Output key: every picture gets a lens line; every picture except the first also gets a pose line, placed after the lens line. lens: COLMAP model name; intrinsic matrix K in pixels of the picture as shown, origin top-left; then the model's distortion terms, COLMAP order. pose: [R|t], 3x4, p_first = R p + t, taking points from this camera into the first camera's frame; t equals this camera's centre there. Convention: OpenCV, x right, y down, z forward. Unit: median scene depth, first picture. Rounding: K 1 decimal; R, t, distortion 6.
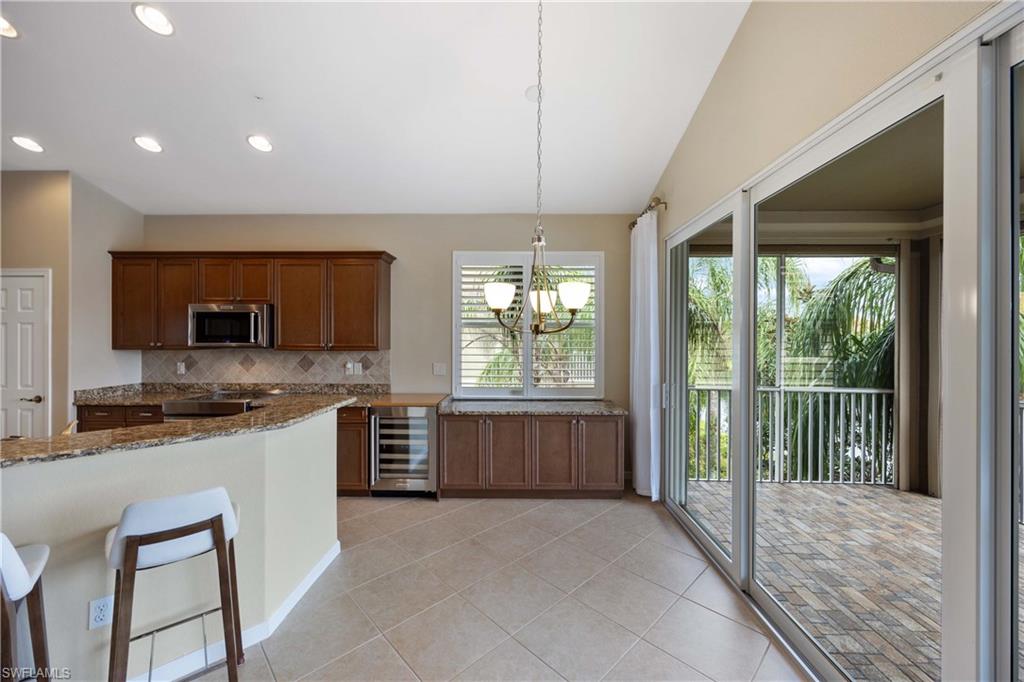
lens RADIAL K [[403.8, 0, 526.1], [0, 403.8, 340.4], [0, 0, 1]] dist [-0.002105, 0.000085]
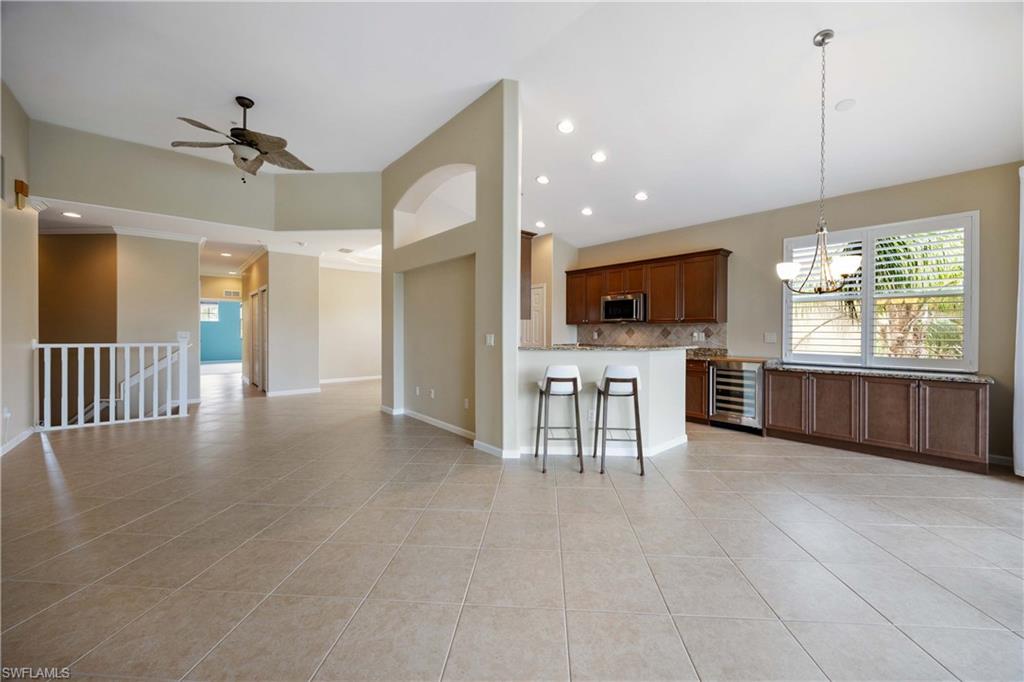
lens RADIAL K [[397.1, 0, 508.2], [0, 397.1, 332.4], [0, 0, 1]] dist [-0.002837, -0.000146]
pose [[0.650047, 0.002555, -0.759890, 0.207262], [-0.006165, 0.999979, -0.001912, 0.071594], [0.759869, 0.005928, 0.650049, -0.430597]]
